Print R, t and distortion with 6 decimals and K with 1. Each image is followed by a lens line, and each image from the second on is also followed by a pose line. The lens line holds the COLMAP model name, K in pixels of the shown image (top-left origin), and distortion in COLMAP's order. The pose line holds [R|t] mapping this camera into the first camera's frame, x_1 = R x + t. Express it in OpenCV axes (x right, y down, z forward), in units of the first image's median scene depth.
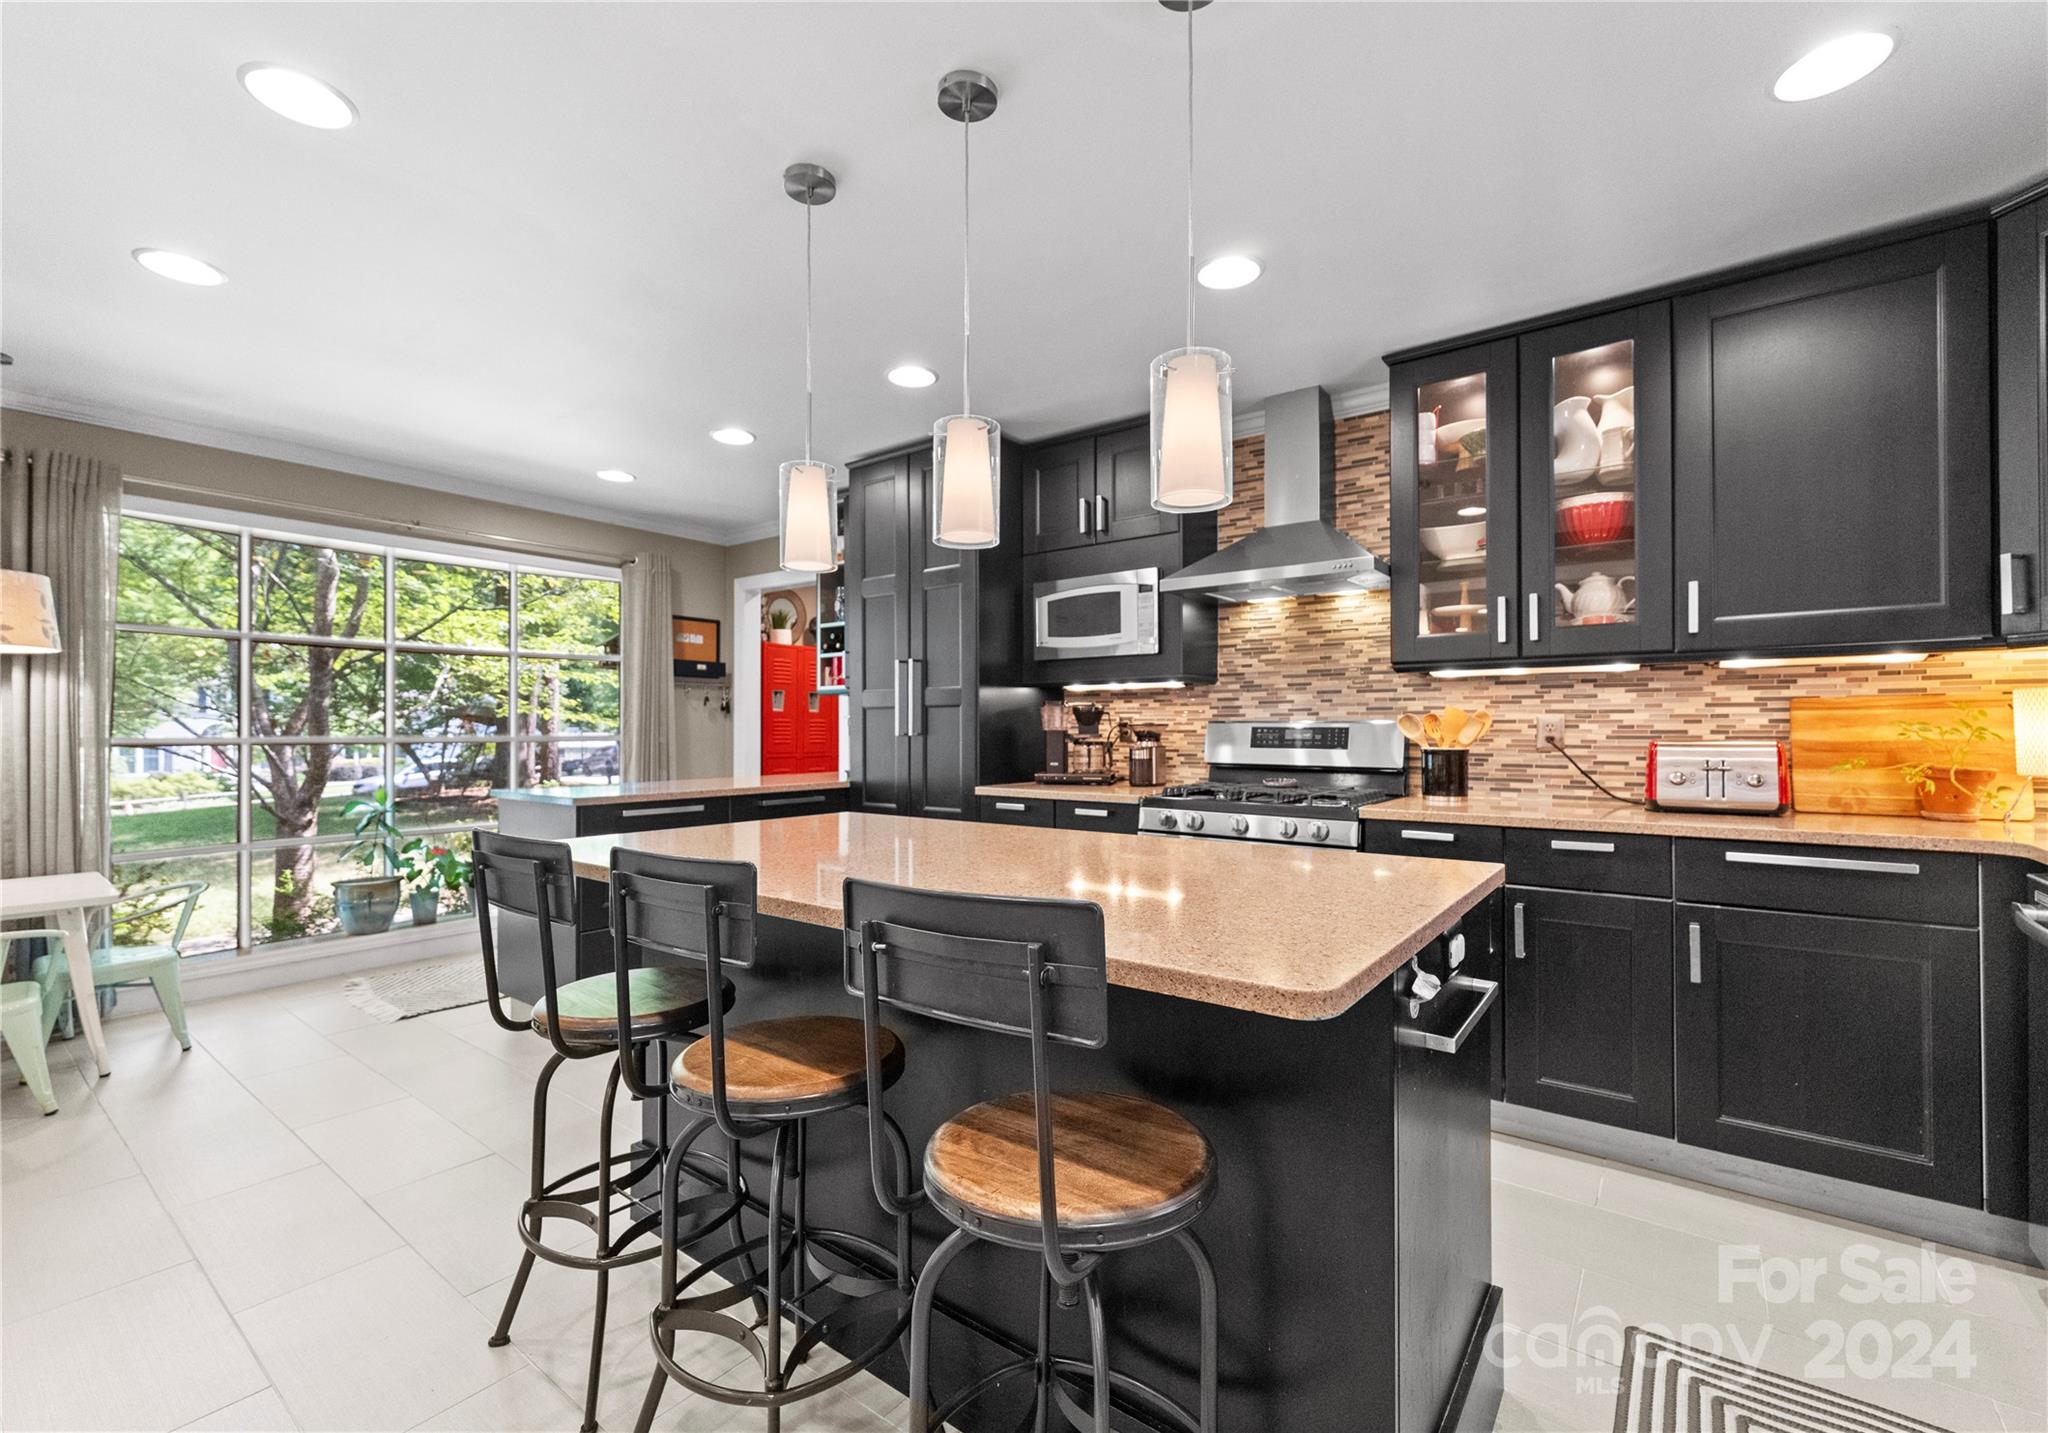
lens RADIAL K [[885.5, 0, 1022.8], [0, 885.5, 725.1], [0, 0, 1]] dist [-0.000675, 0.001163]
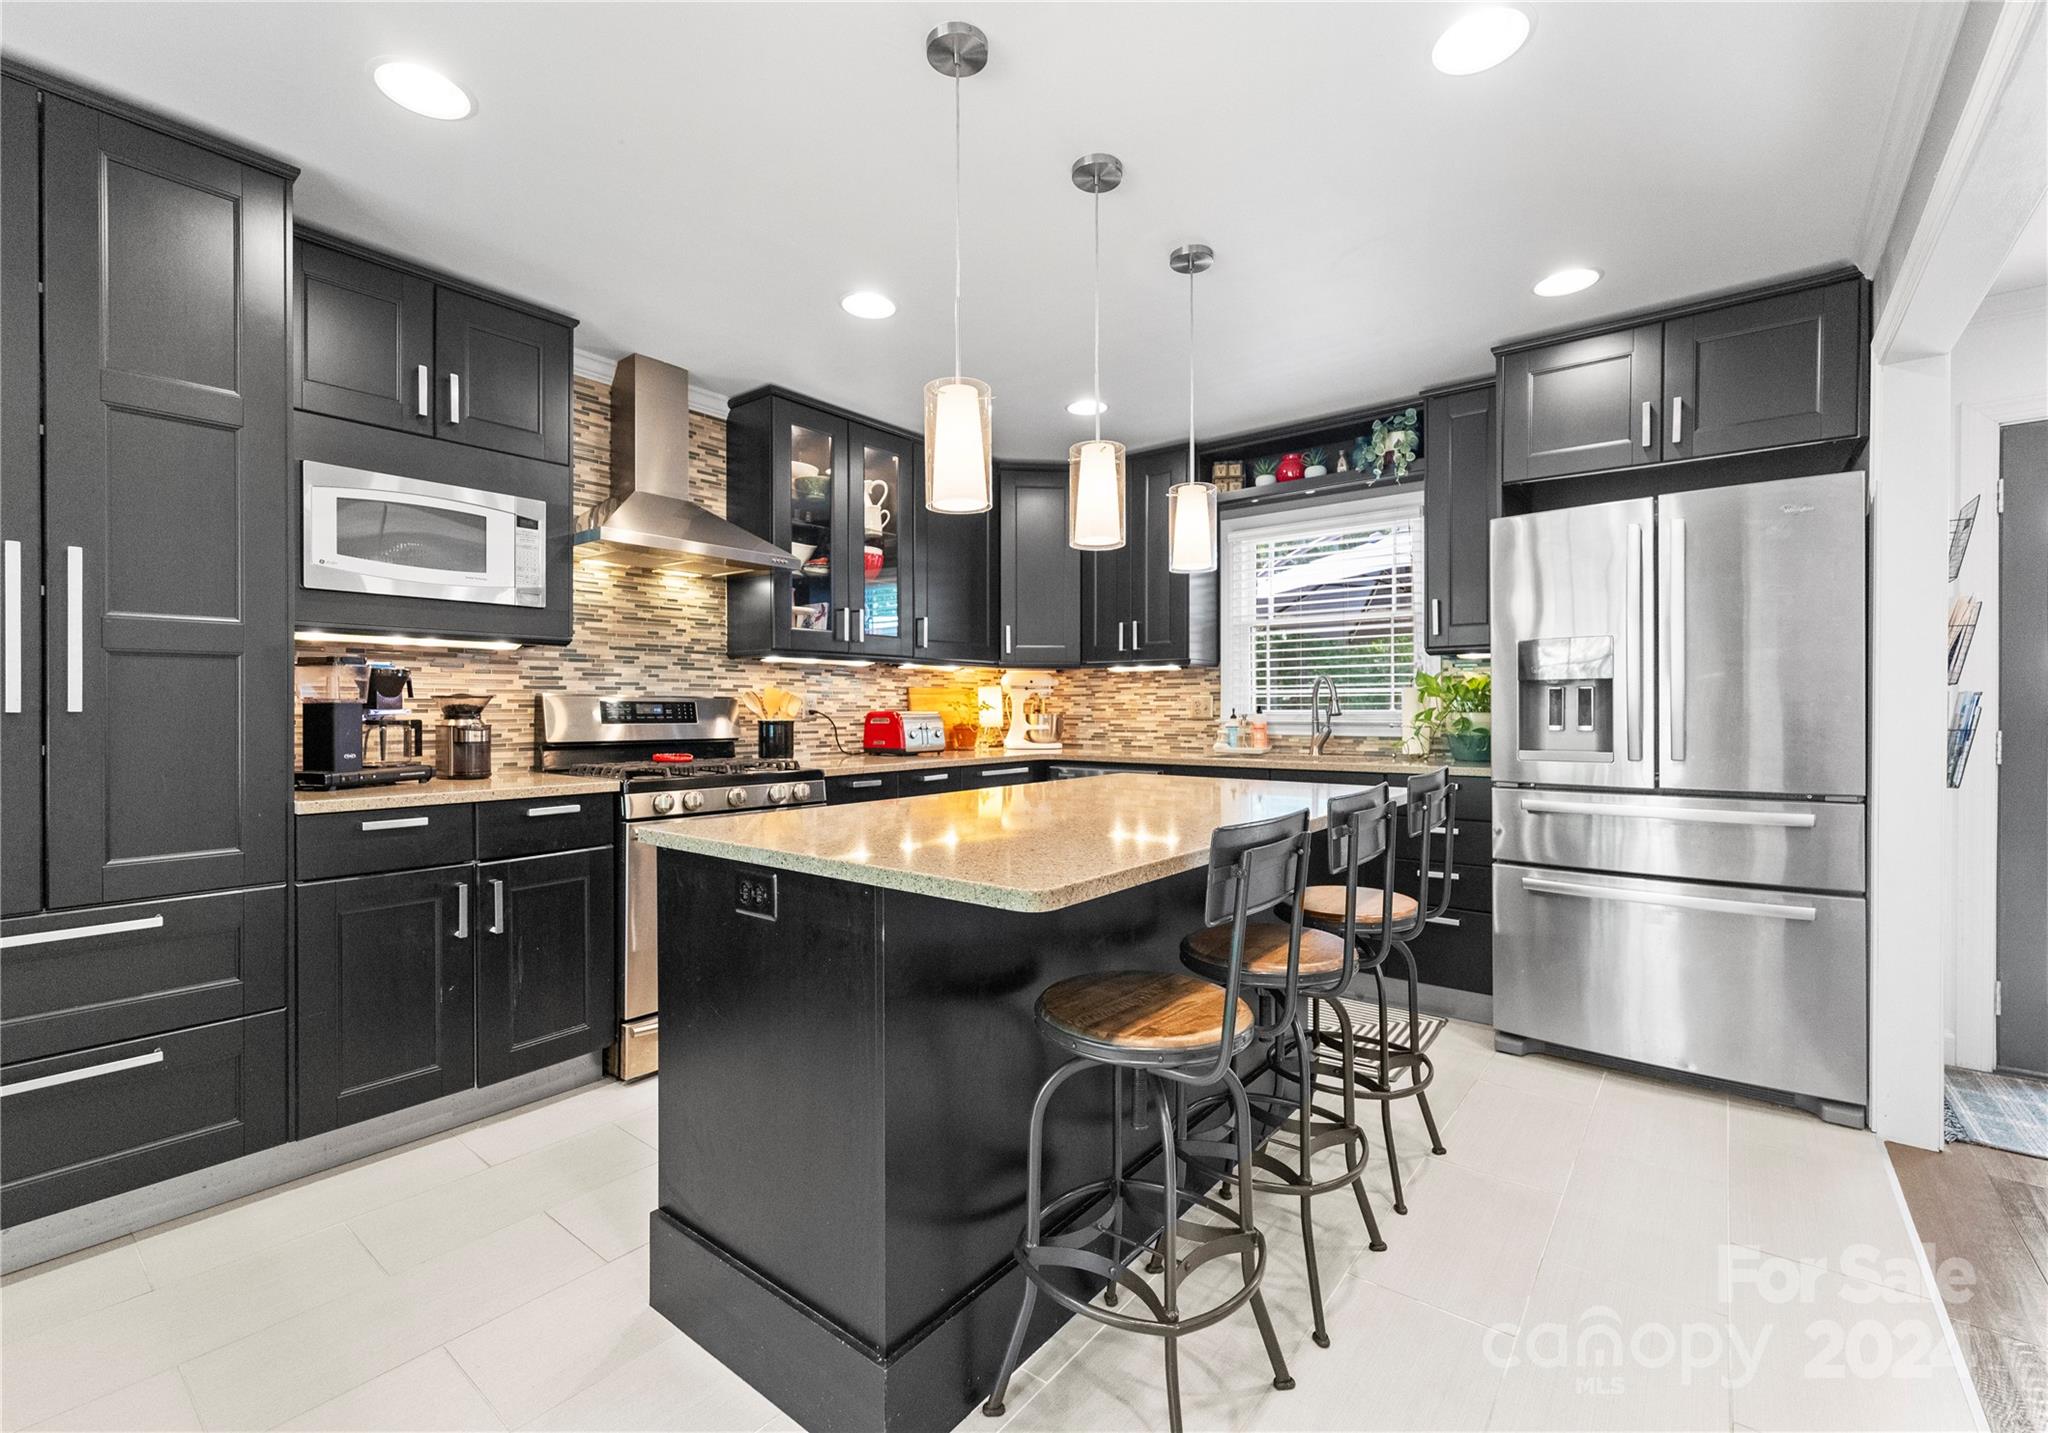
lens RADIAL K [[885.5, 0, 1018.3], [0, 885.5, 704.6], [0, 0, 1]] dist [-0.000675, 0.001163]
pose [[0.030309, 0.011304, 0.999477, -0.653329], [0.002611, 0.999932, -0.011388, 0.017797], [-0.999537, 0.002955, 0.030277, 0.557369]]
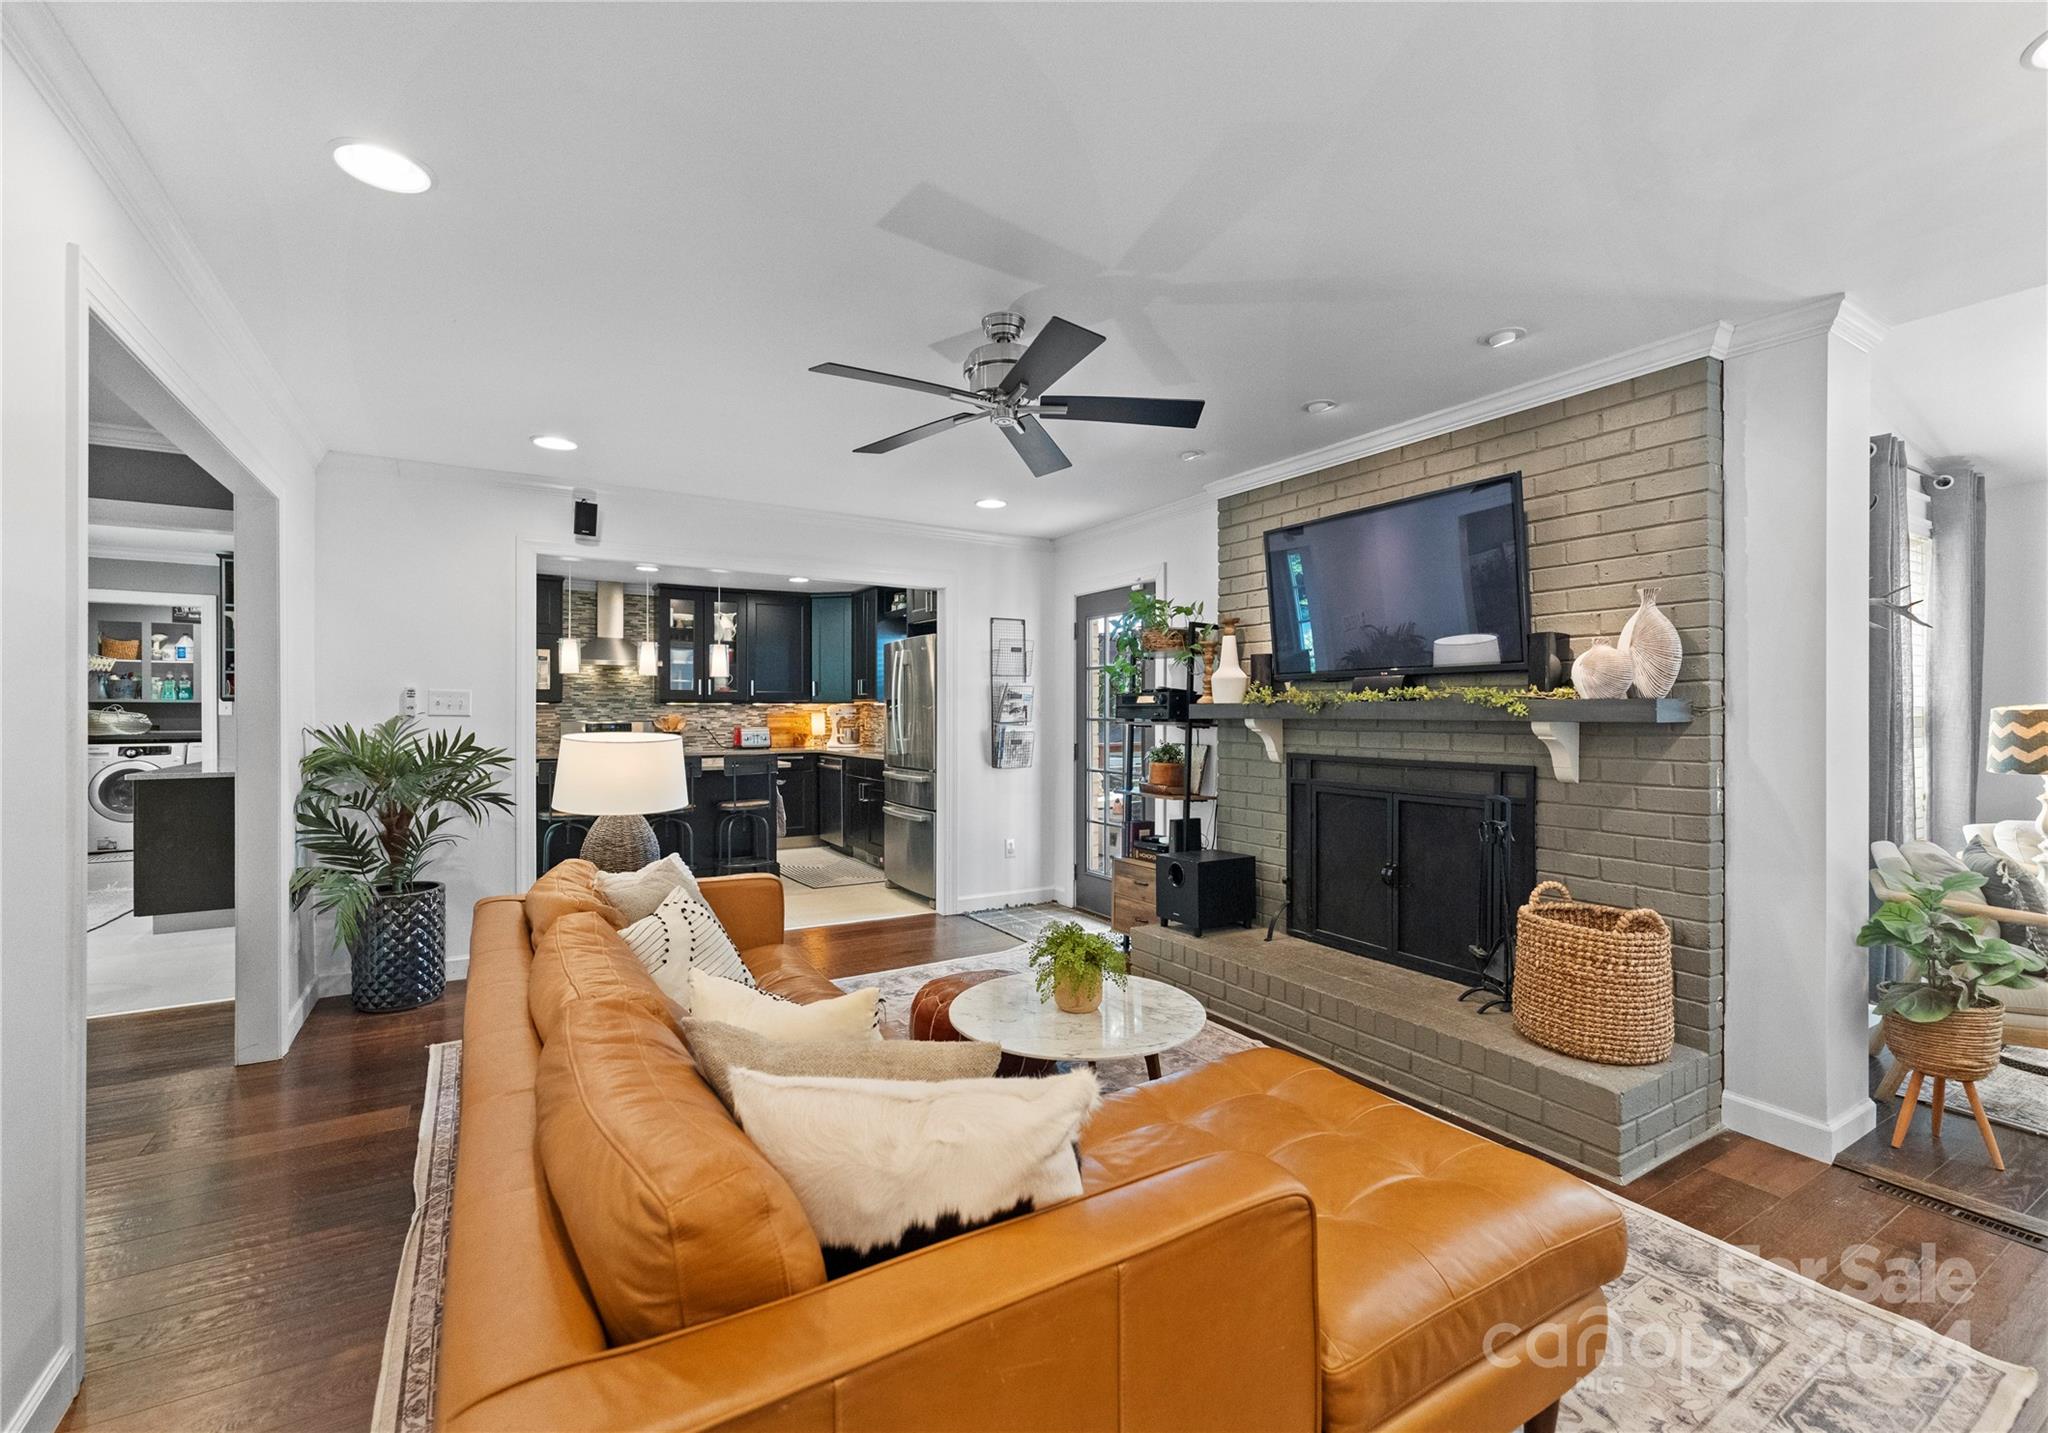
lens RADIAL K [[885.5, 0, 1036.5], [0, 885.5, 714.1], [0, 0, 1]] dist [-0.000675, 0.001163]
pose [[0.352089, 0.003881, 0.935958, -1.478366], [-0.001668, 0.999992, -0.003519, -0.016098], [-0.935965, -0.000322, 0.352093, -0.884458]]
